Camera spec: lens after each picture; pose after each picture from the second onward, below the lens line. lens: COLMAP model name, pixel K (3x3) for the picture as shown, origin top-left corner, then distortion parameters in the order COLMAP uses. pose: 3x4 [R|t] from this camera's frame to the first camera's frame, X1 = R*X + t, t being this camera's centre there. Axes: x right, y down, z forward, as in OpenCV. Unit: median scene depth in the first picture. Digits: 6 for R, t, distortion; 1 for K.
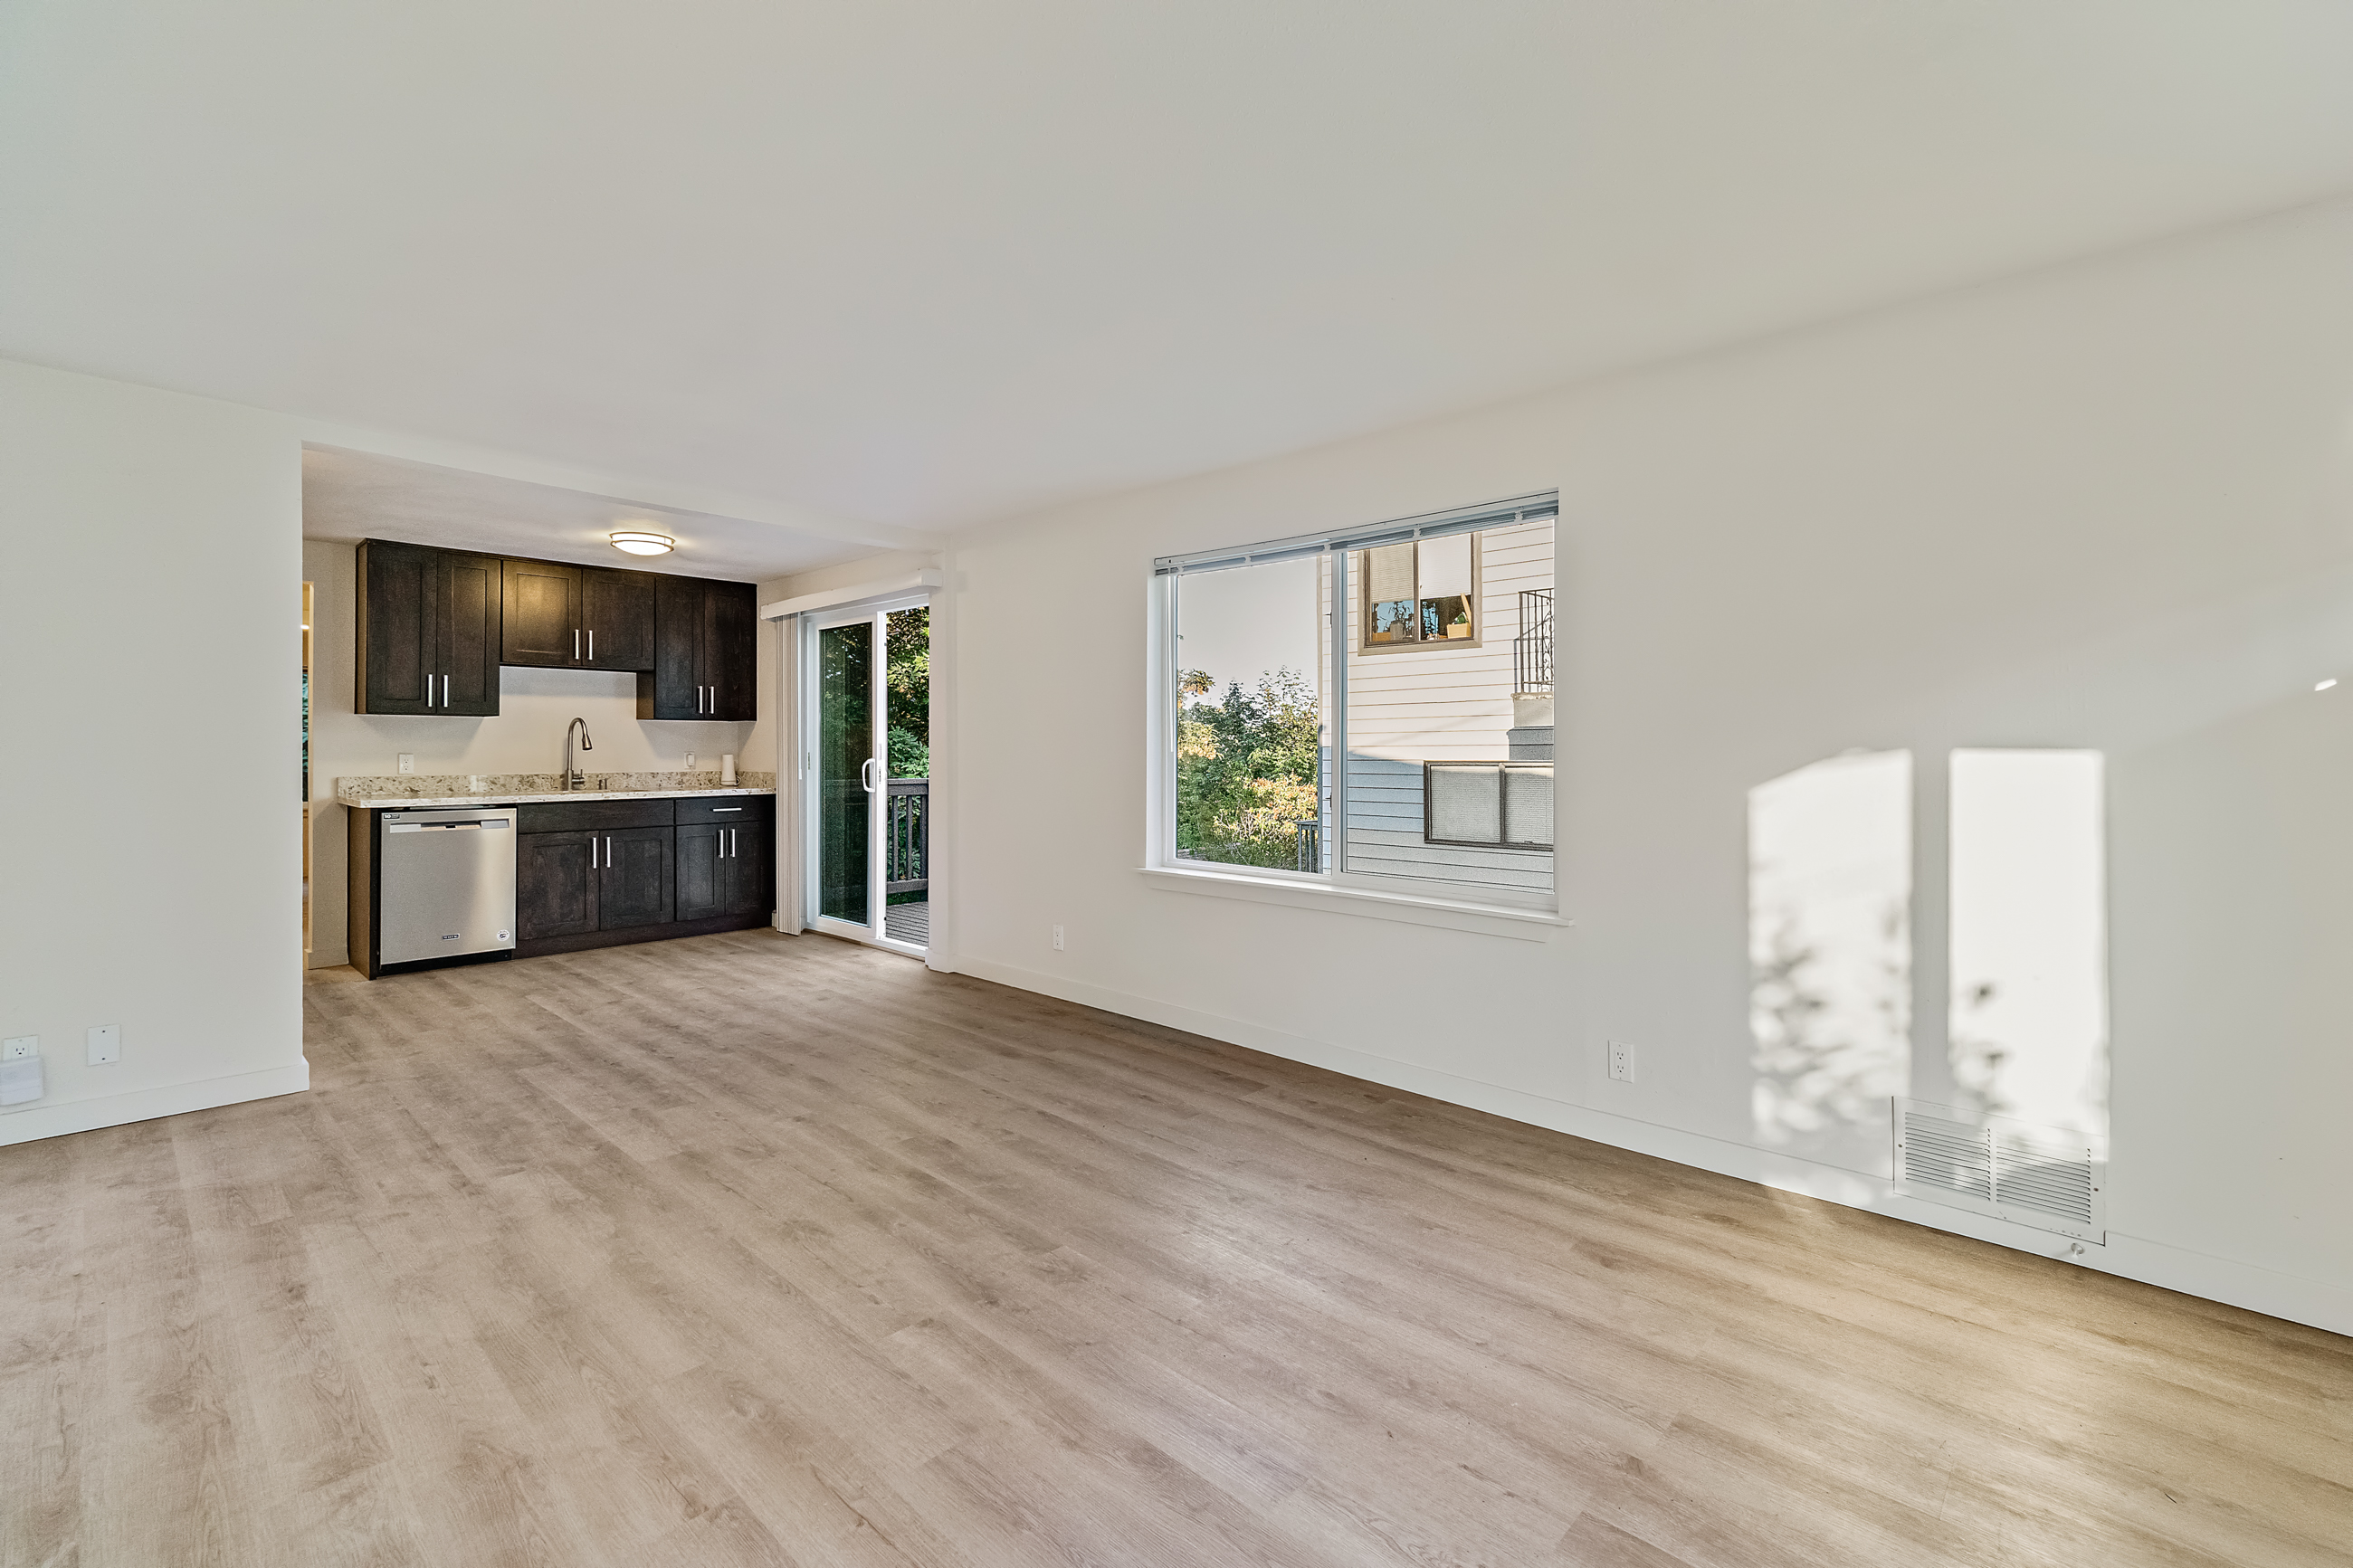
lens RADIAL K [[1019.2, 0, 1163.5], [0, 1019.2, 745.9], [0, 0, 1]] dist [-0.005316, -0.000538]
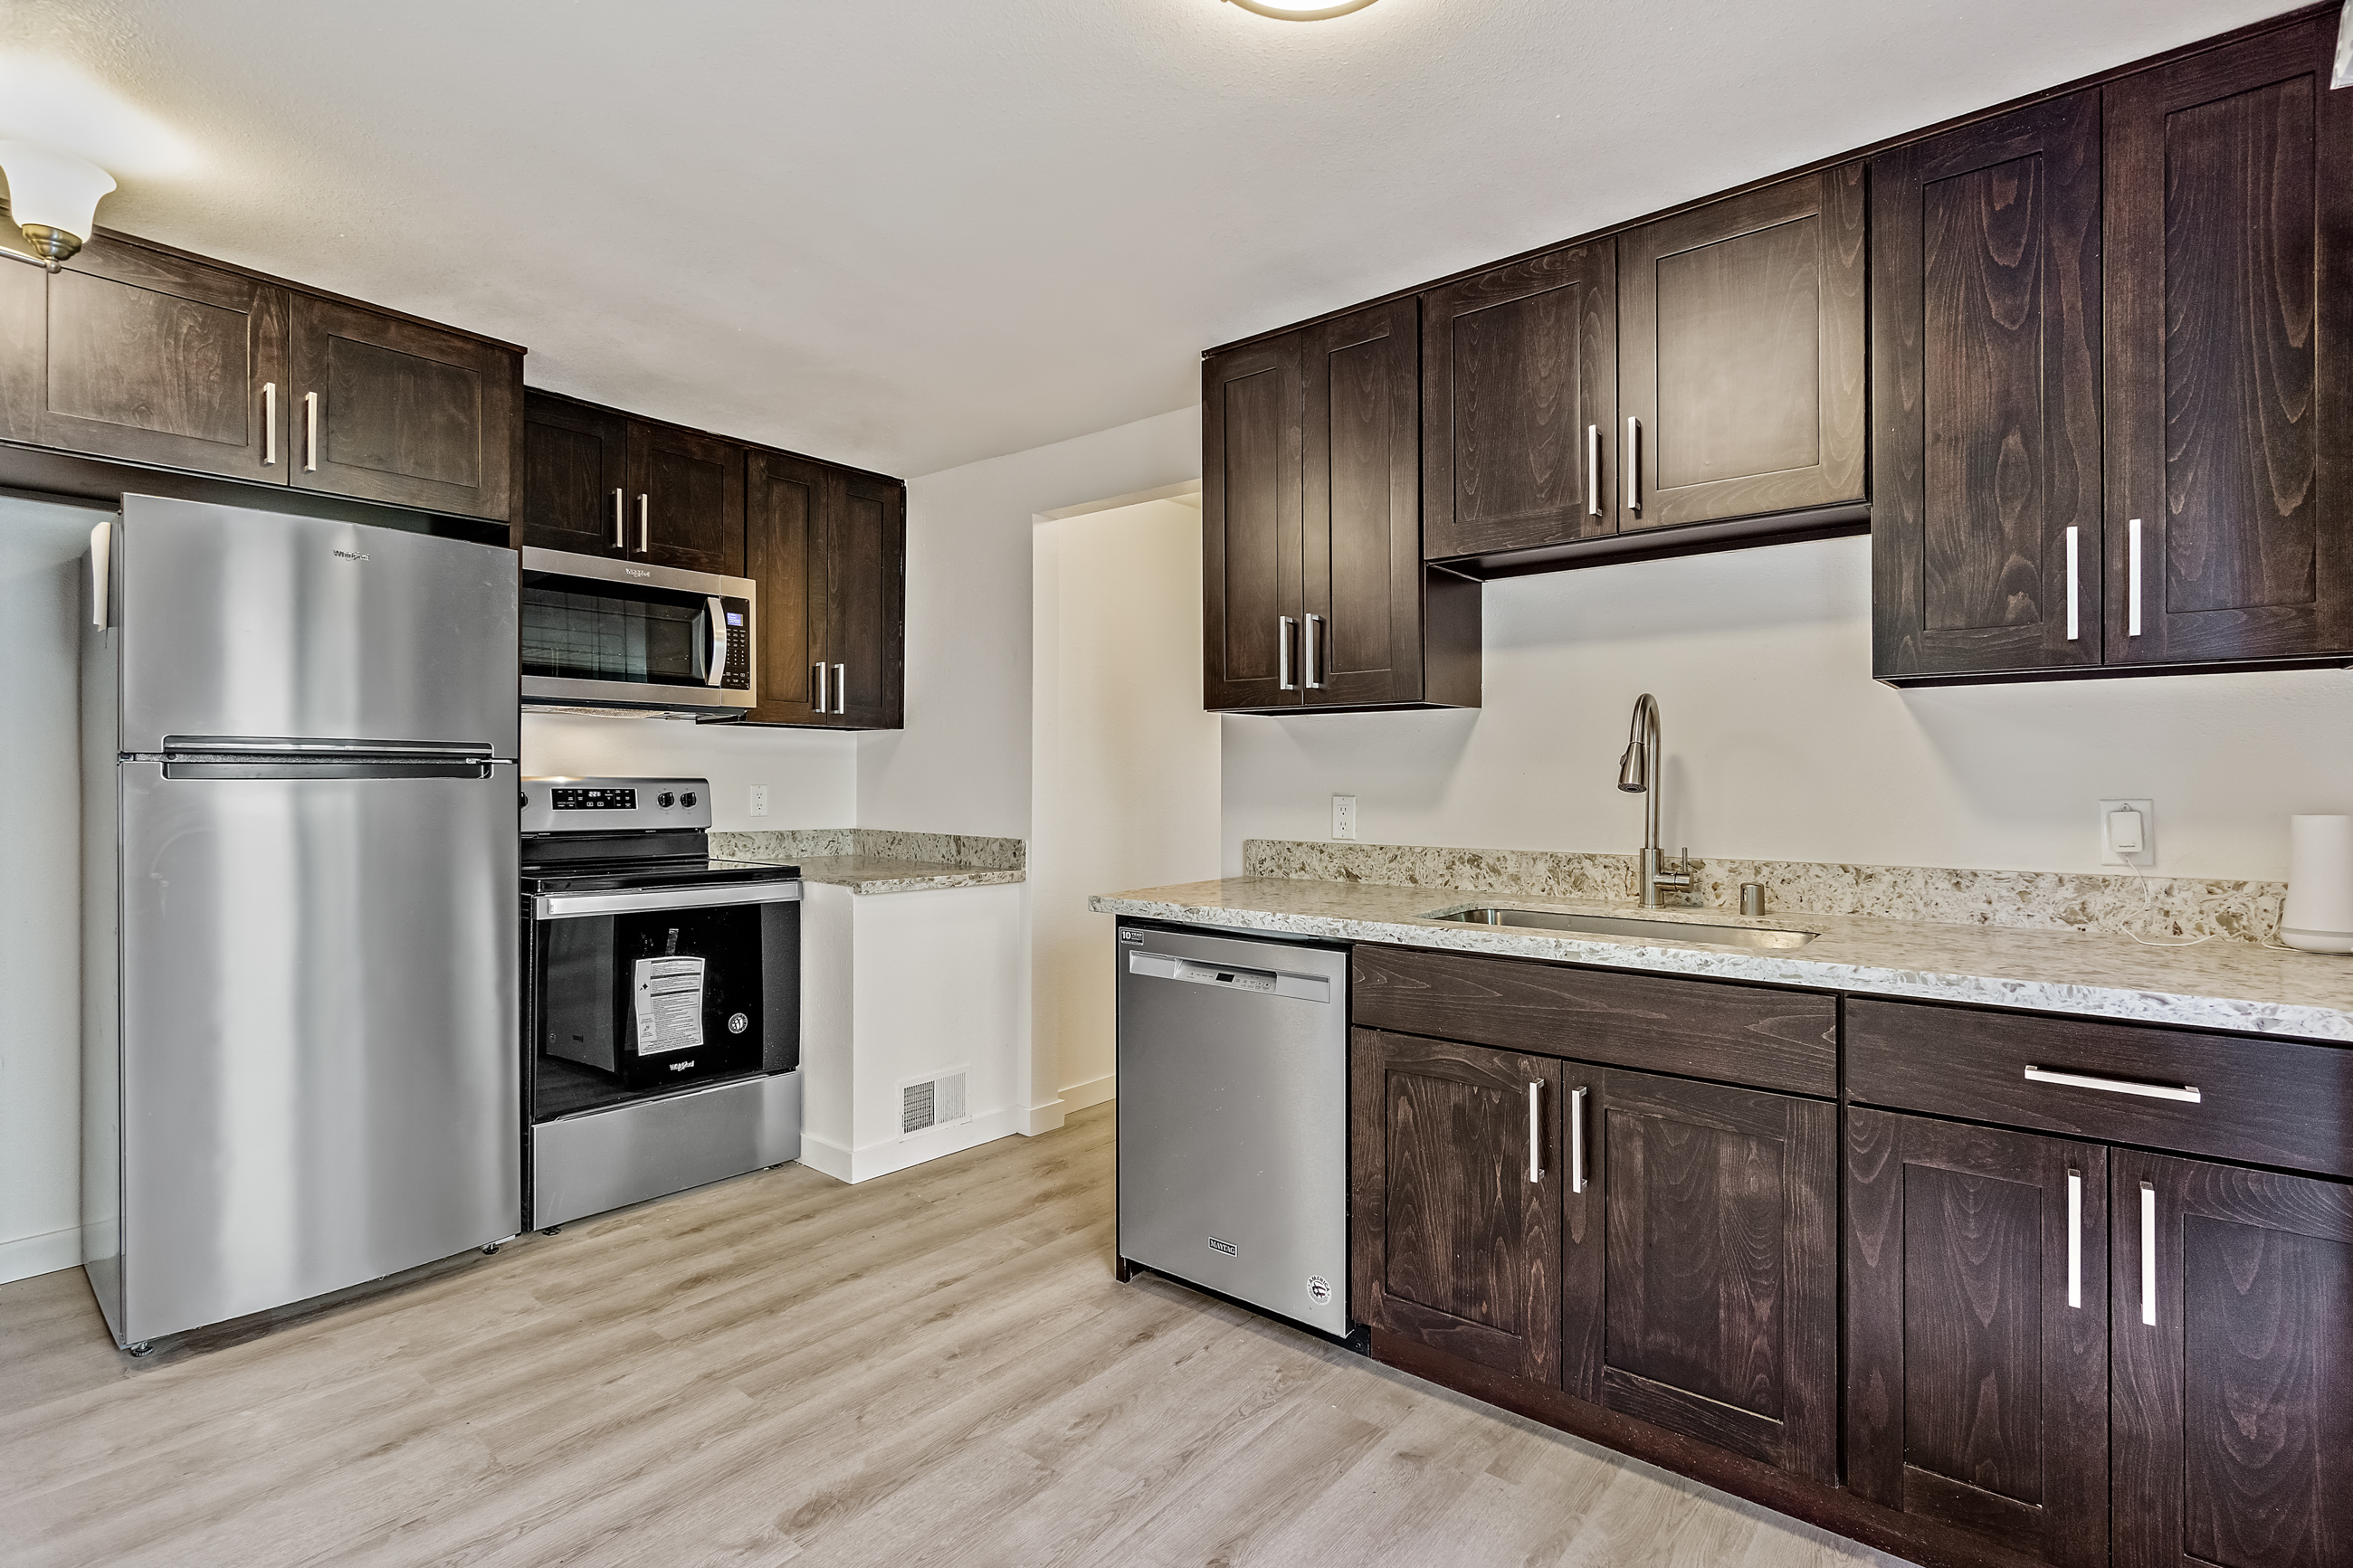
lens RADIAL K [[1097.6, 0, 1172.8], [0, 1097.6, 782.4], [0, 0, 1]] dist [-0.007655, 0.000761]
pose [[0.067296, 0.003445, -0.997727, -0.422229], [0.003385, 0.999987, 0.003681, -0.000874], [0.997727, -0.003625, 0.067283, 1.527726]]
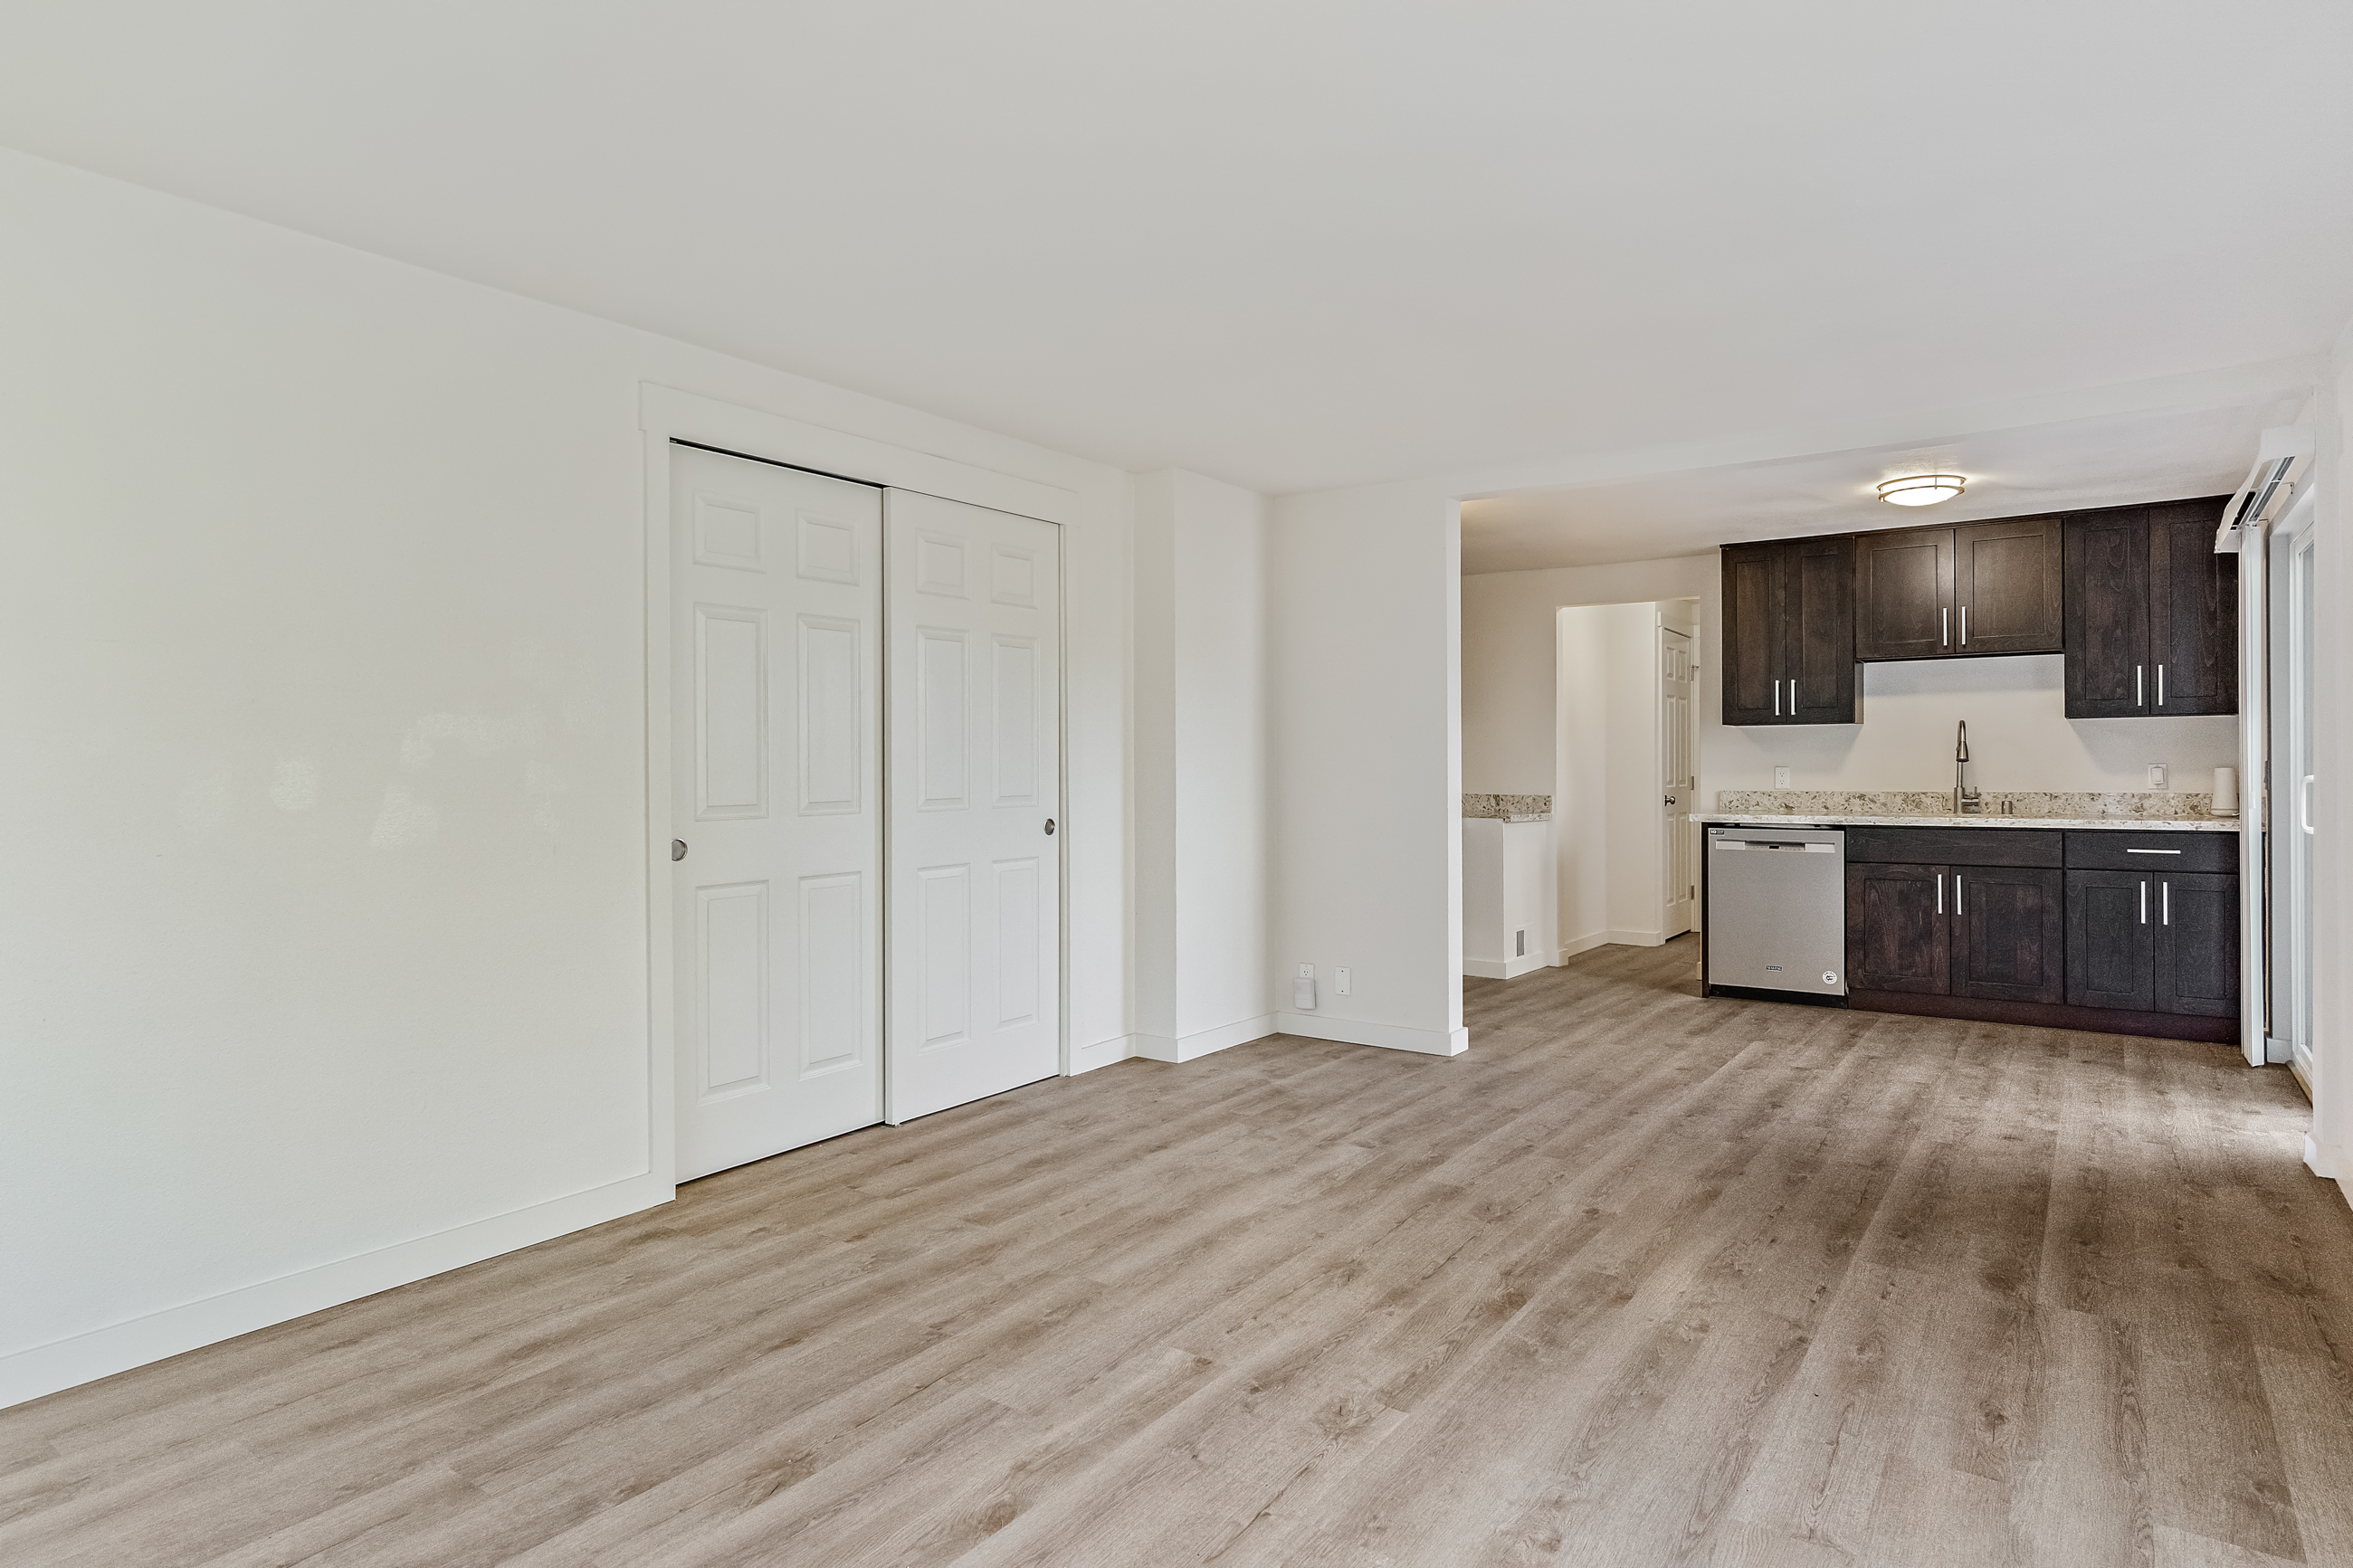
lens RADIAL K [[1295.8, 0, 1175.4], [0, 1295.8, 777.9], [0, 0, 1]] dist [-0.010986, 0.003131]
pose [[0.136486, 0.007197, -0.990616, 0.593613], [0.007890, 0.999934, 0.008351, 0.006332], [0.990611, -0.008956, 0.136420, 0.503796]]
